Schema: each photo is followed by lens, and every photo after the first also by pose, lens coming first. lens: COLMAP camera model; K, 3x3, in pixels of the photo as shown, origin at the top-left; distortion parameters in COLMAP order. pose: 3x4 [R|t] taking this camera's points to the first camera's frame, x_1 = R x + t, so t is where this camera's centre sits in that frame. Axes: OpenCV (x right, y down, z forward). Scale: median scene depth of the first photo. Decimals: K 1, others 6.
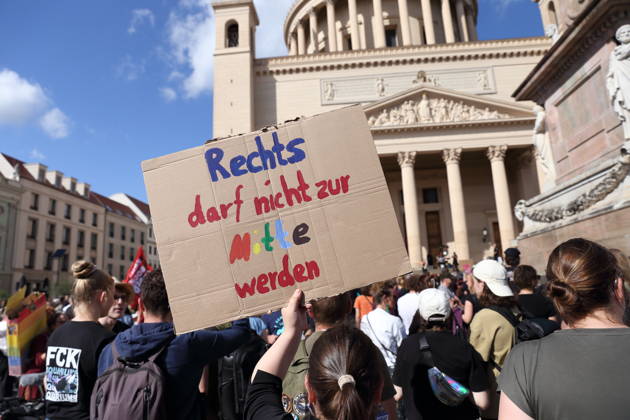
lens RADIAL K [[420.9, 0, 315.0], [0, 420.9, 210.0], [0, 0, 1]] dist [-0.048573, 0.001260]
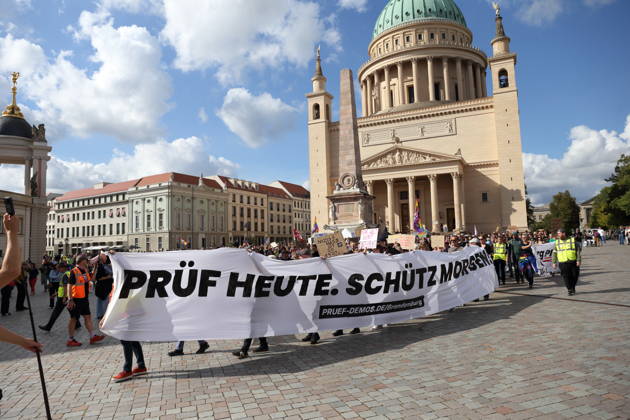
lens RADIAL K [[420.9, 0, 315.0], [0, 420.9, 210.0], [0, 0, 1]] dist [-0.048573, 0.001260]
pose [[0.926393, -0.005203, -0.376523, 0.519564], [0.051570, 0.992236, 0.113172, -0.188042], [0.373011, -0.124259, 0.919469, -0.842855]]
